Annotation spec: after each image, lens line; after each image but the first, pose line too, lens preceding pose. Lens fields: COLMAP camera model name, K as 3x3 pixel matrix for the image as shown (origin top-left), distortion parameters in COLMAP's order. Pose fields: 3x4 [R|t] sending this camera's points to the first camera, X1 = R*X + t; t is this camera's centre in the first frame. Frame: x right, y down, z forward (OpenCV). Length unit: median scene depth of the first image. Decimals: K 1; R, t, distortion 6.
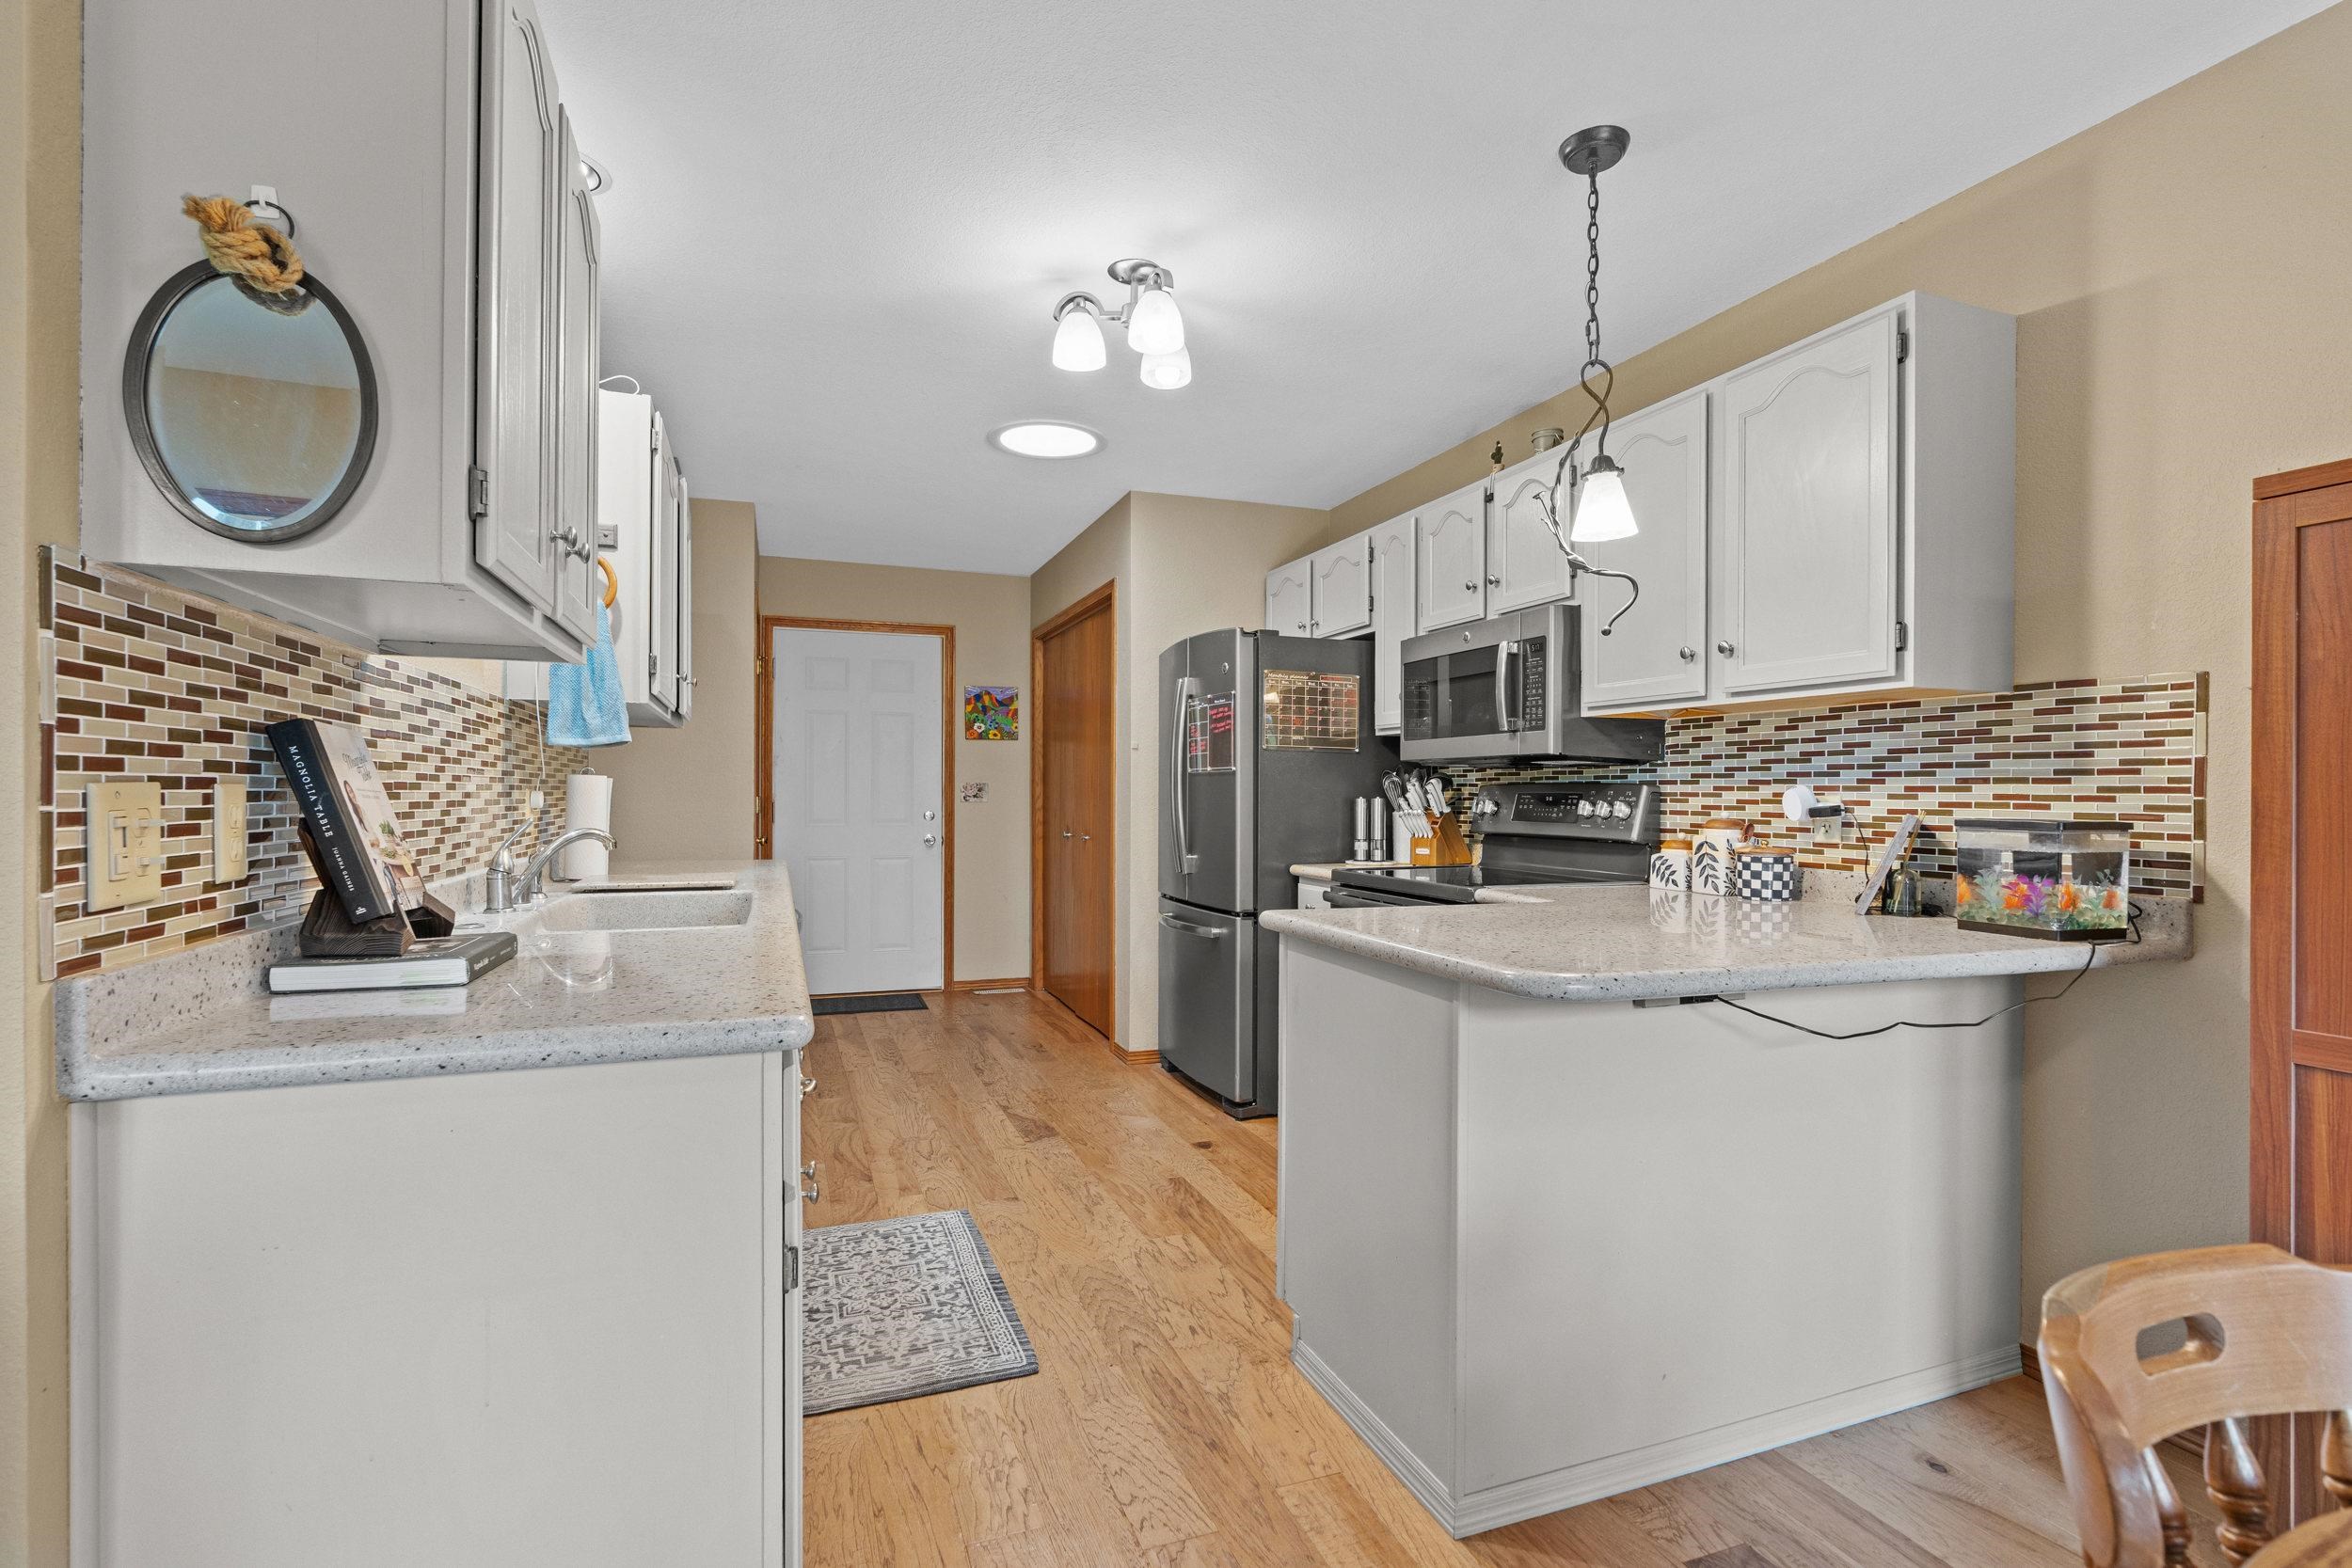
lens RADIAL K [[1060.7, 0, 1189.1], [0, 1060.7, 799.2], [0, 0, 1]] dist [-0.010645, 0.003732]
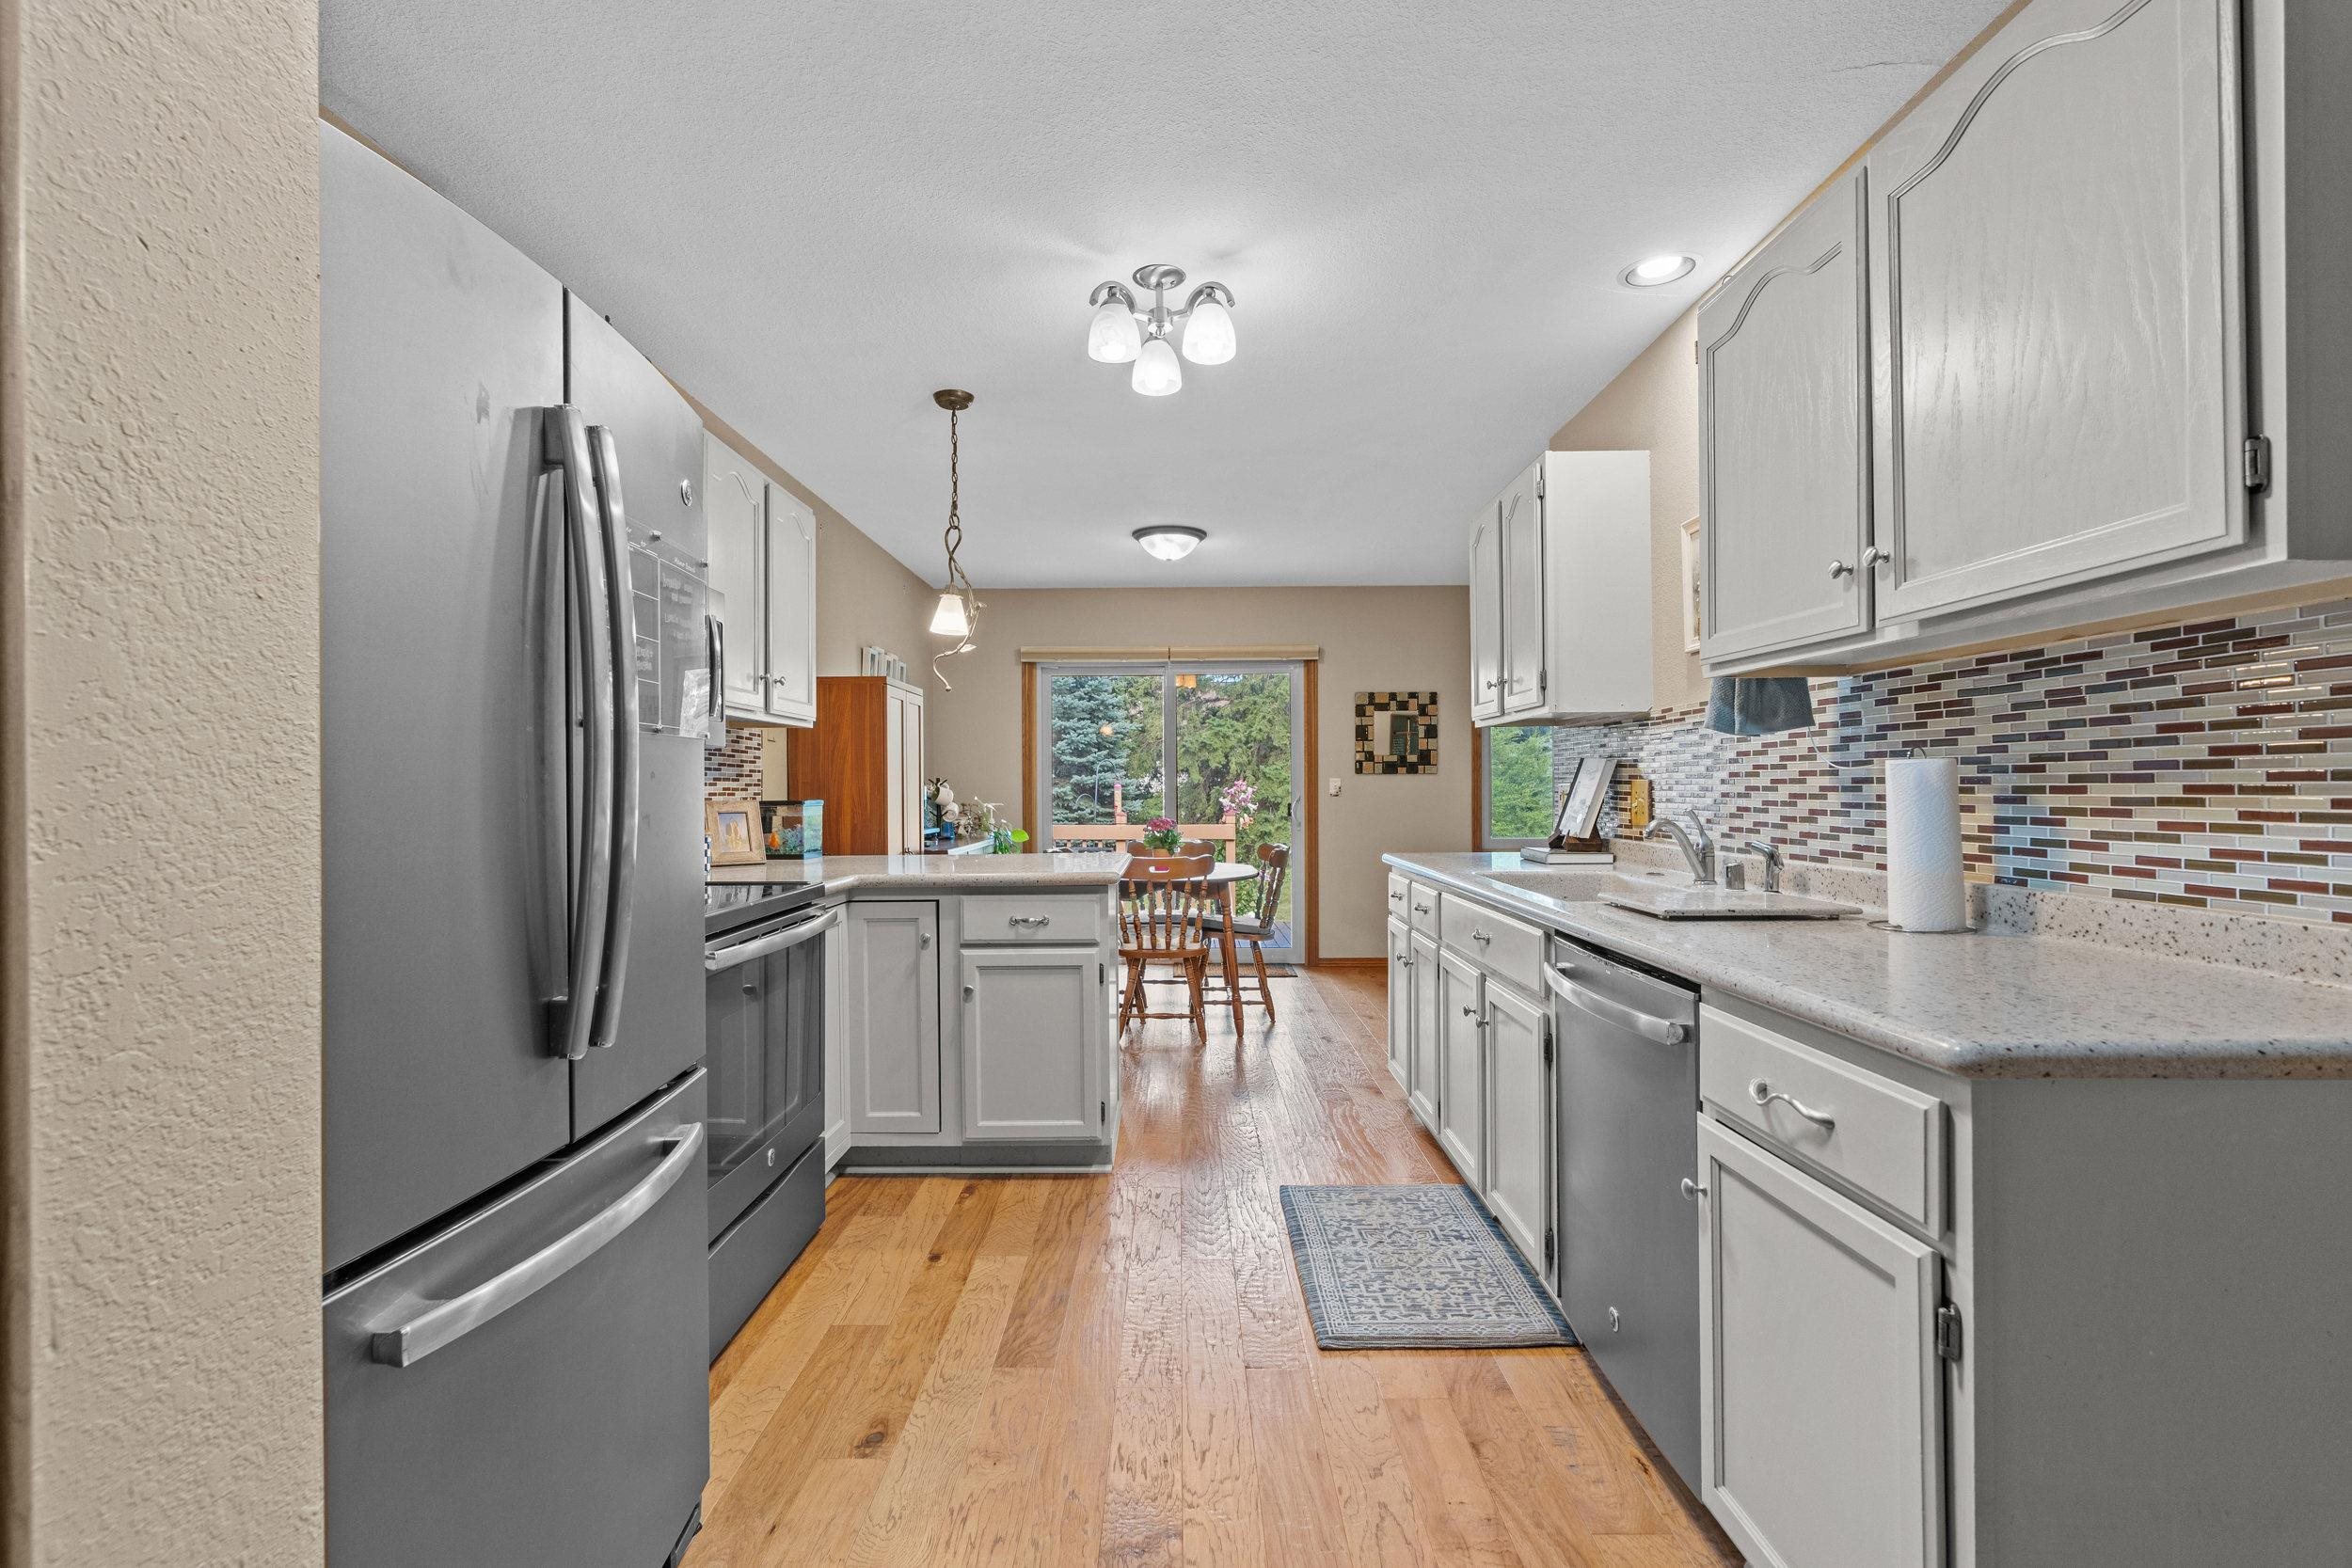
lens RADIAL K [[1060.7, 0, 1168.8], [0, 1060.7, 783.4], [0, 0, 1]] dist [-0.010645, 0.003732]
pose [[-0.928871, 0.001836, 0.370400, -0.435563], [0.003852, 0.999982, 0.004704, -0.014314], [-0.370385, 0.005796, -0.928860, 1.942489]]
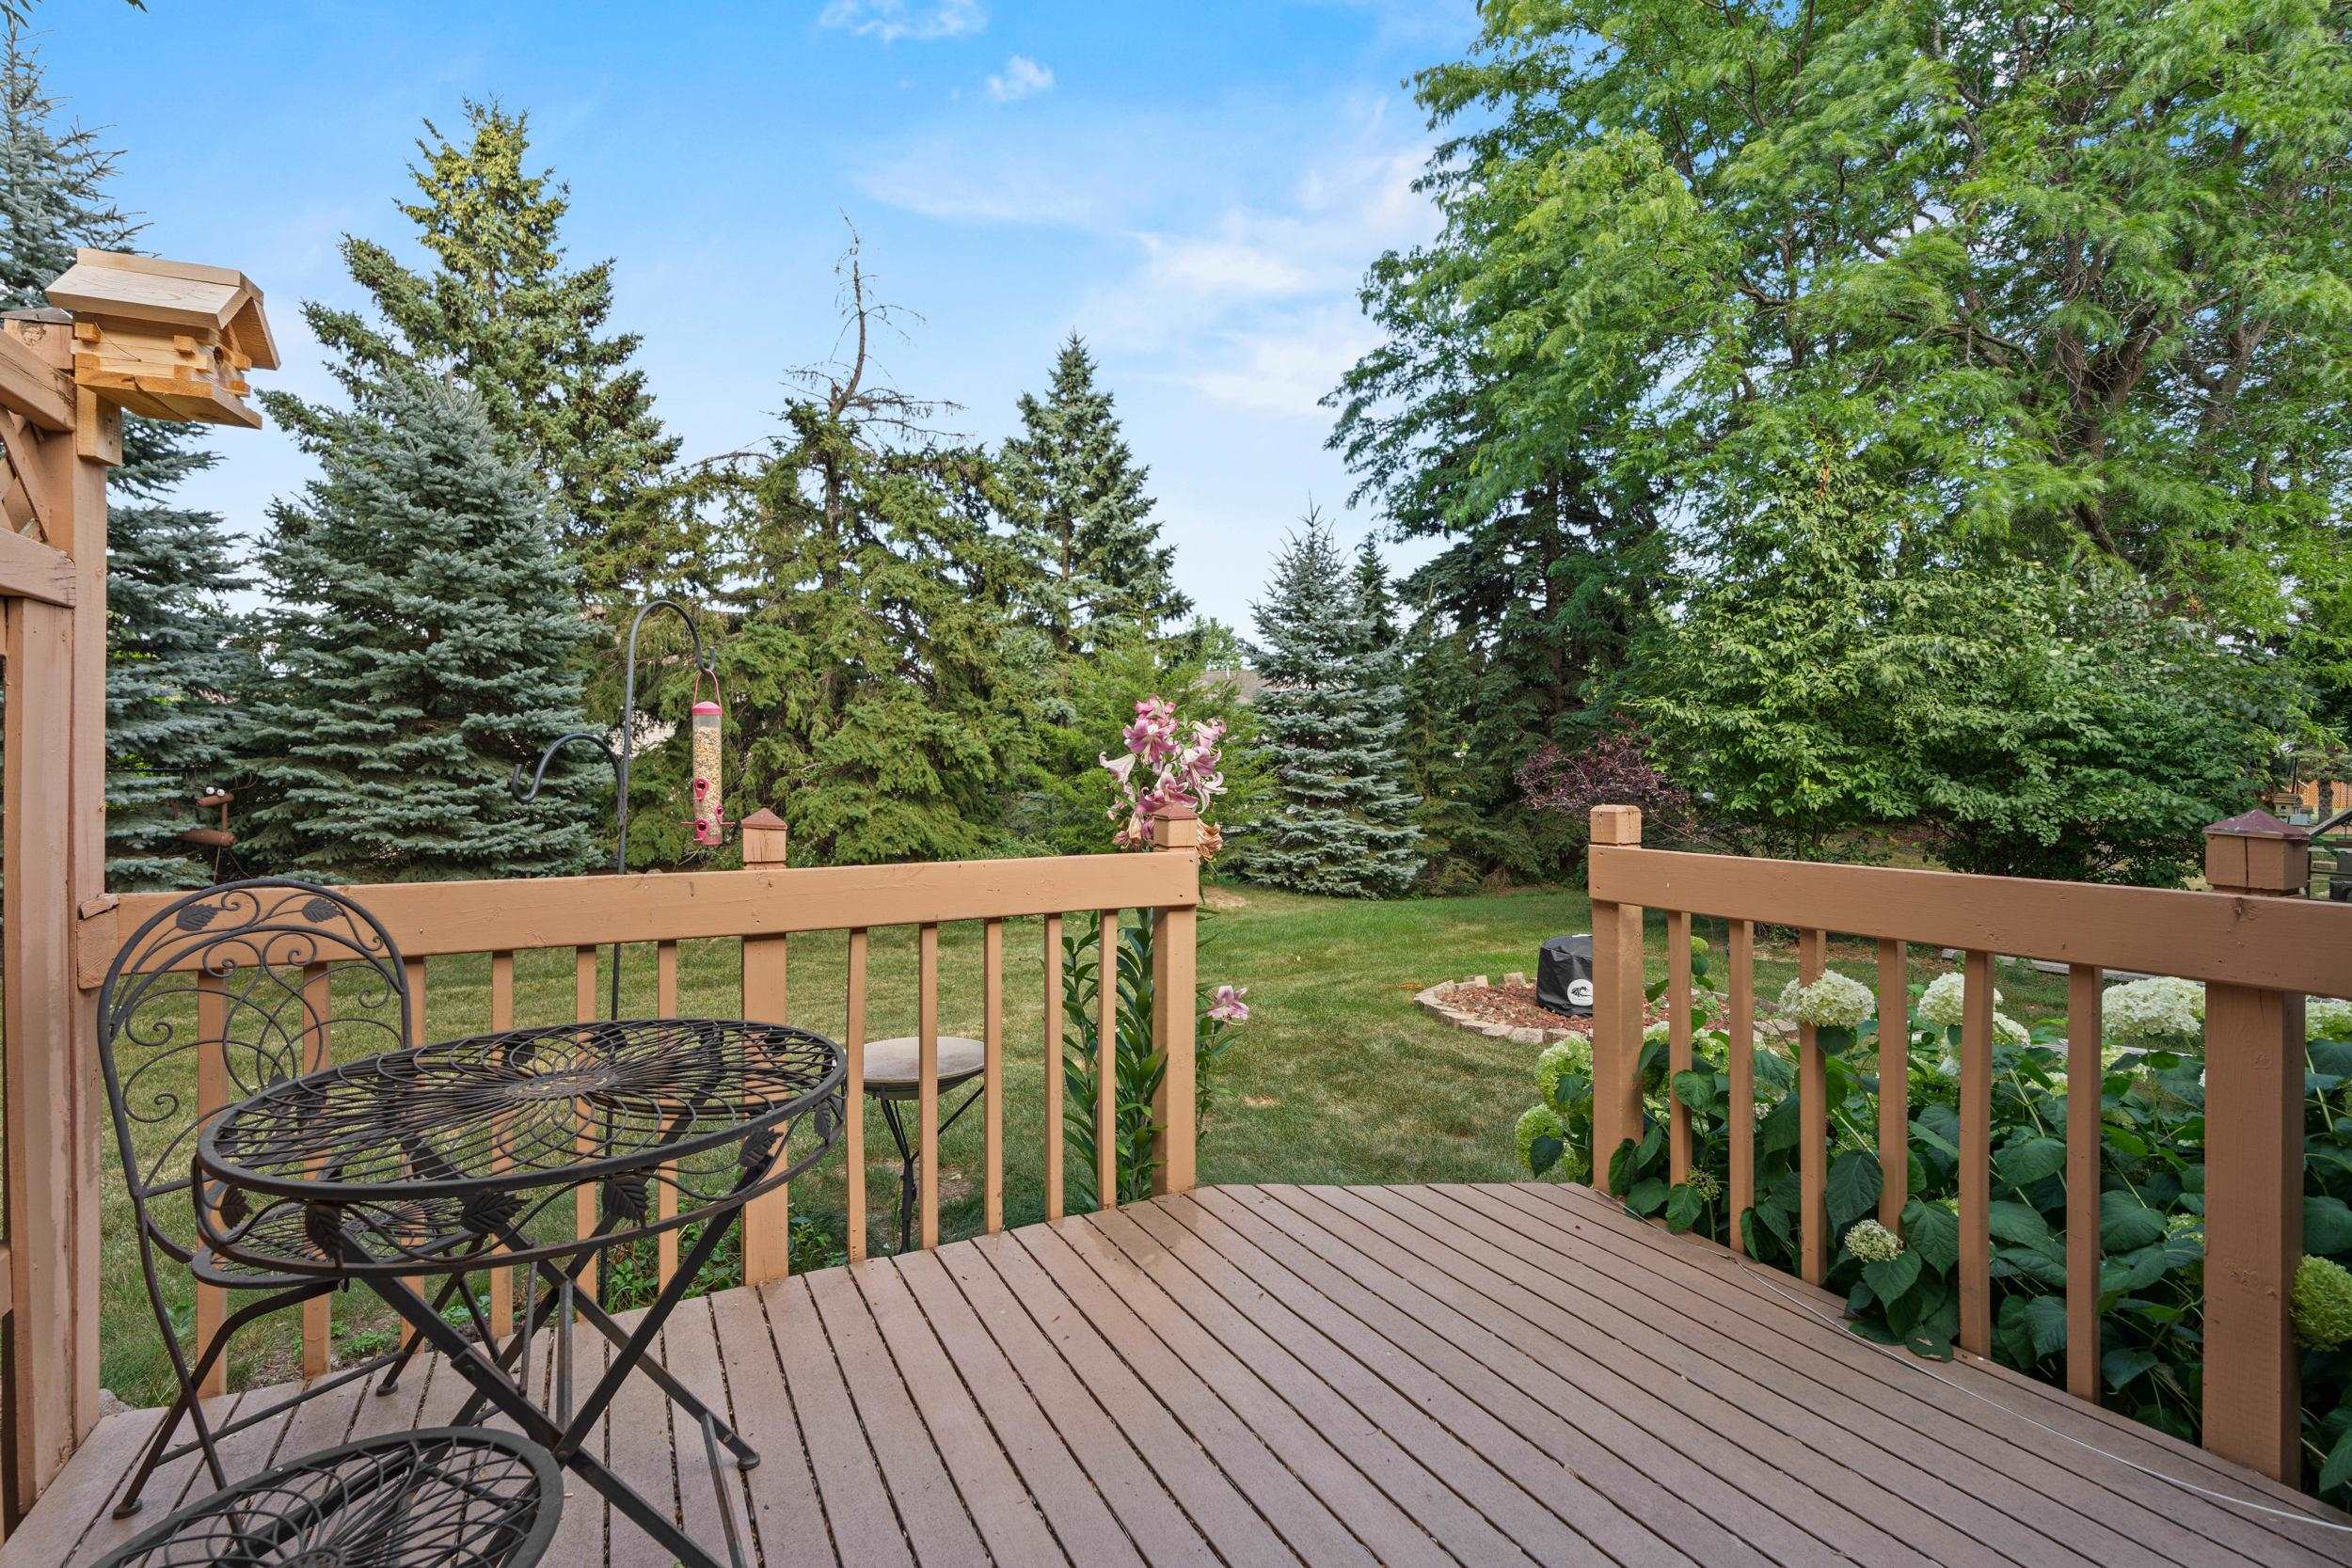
lens RADIAL K [[1060.7, 0, 1162.2], [0, 1060.7, 771.9], [0, 0, 1]] dist [-0.010645, 0.003732]
pose [[-0.992396, -0.006518, -0.122912, 0.953508], [-0.009659, 0.999641, 0.024980, 0.050576], [0.122705, 0.025978, -0.992103, -0.687141]]
